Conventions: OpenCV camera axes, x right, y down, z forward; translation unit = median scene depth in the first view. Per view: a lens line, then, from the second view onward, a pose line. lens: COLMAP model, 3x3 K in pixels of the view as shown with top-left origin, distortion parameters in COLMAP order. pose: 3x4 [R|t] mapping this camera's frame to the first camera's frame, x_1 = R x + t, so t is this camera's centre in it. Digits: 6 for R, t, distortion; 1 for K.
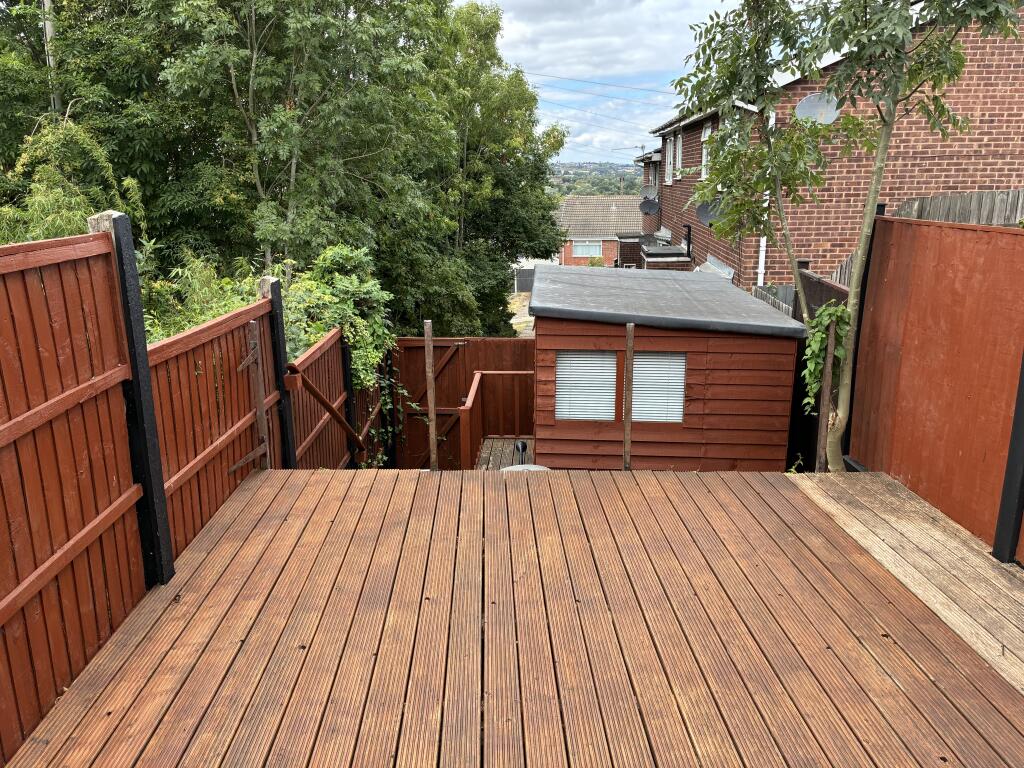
lens RADIAL K [[777.6, 0, 512.0], [0, 777.6, 384.0], [0, 0, 1]] dist [0.002715, 0.001395]
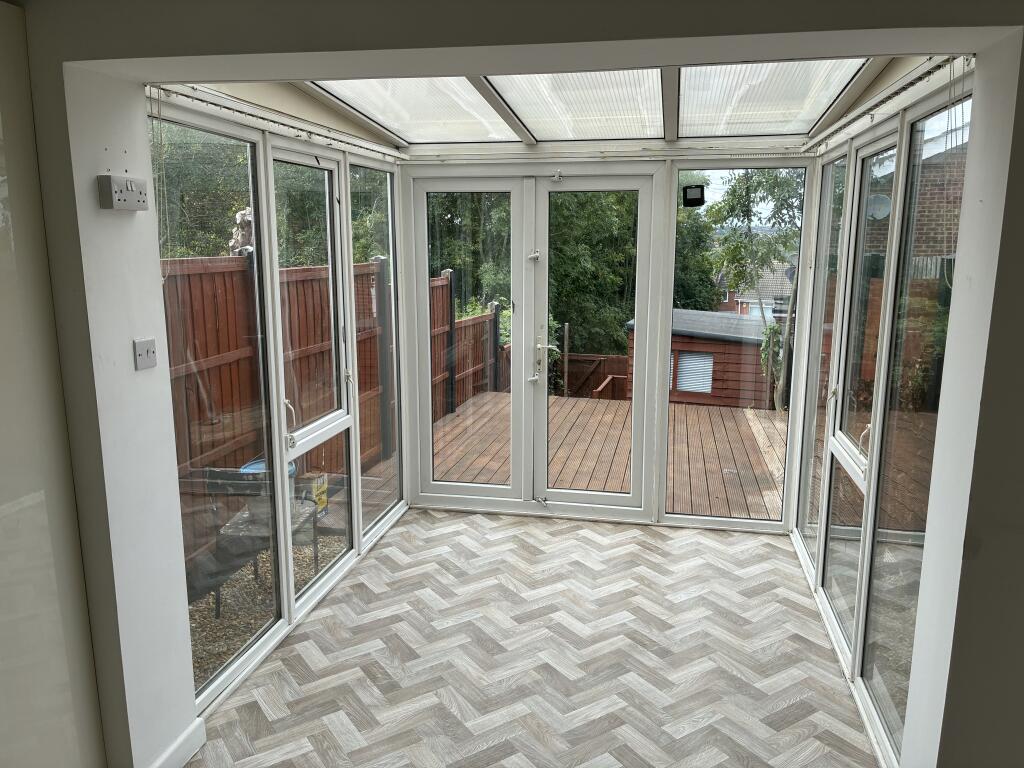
lens RADIAL K [[777.6, 0, 512.0], [0, 777.6, 384.0], [0, 0, 1]] dist [0.002715, 0.001395]
pose [[0.972167, 0.058893, -0.226765, 0.181658], [-0.075338, 0.995066, -0.064556, 0.180595], [0.221844, 0.079844, 0.971808, -0.839397]]
